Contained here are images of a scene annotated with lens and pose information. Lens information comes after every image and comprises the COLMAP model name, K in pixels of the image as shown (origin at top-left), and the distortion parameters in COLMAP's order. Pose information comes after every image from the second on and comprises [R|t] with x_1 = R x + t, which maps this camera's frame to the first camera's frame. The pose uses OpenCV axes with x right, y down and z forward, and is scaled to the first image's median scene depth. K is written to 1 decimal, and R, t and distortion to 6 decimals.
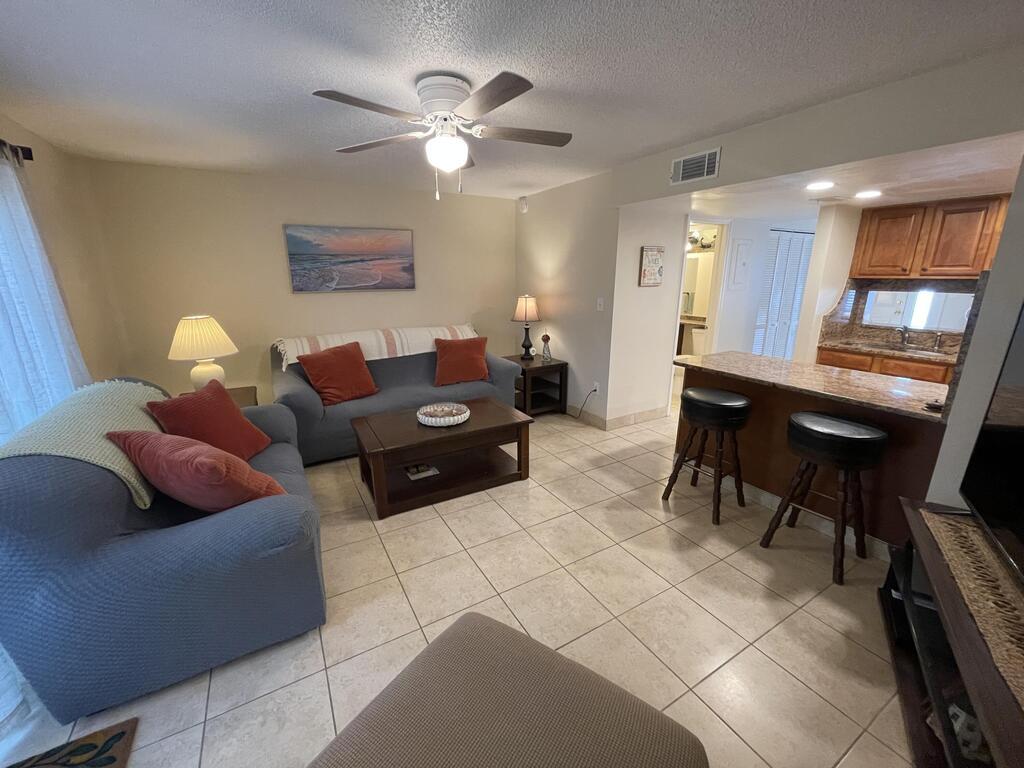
lens RADIAL K [[411.6, 0, 509.9], [0, 411.6, 383.1], [0, 0, 1]] dist [0.000253, 0.000206]
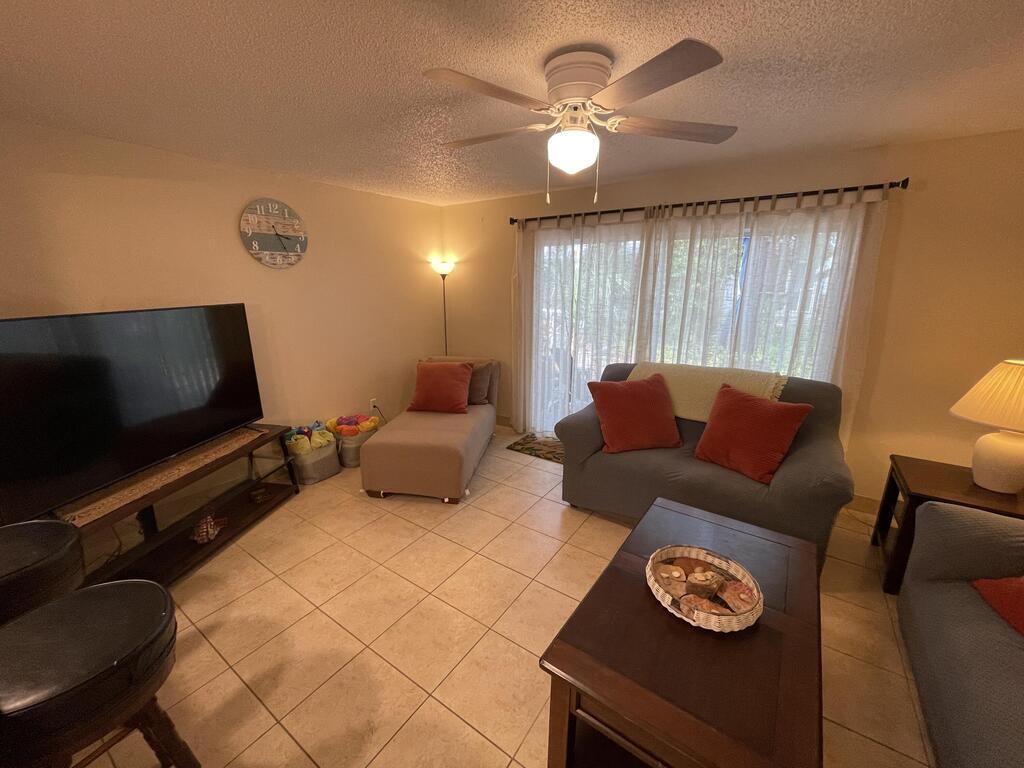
lens RADIAL K [[411.6, 0, 510.1], [0, 411.6, 380.1], [0, 0, 1]] dist [0.000253, 0.000206]
pose [[-0.903890, 0.103852, -0.414968, 0.282570], [-0.110541, 0.880424, 0.461123, -0.432077], [0.413236, 0.462675, -0.784326, 1.465013]]
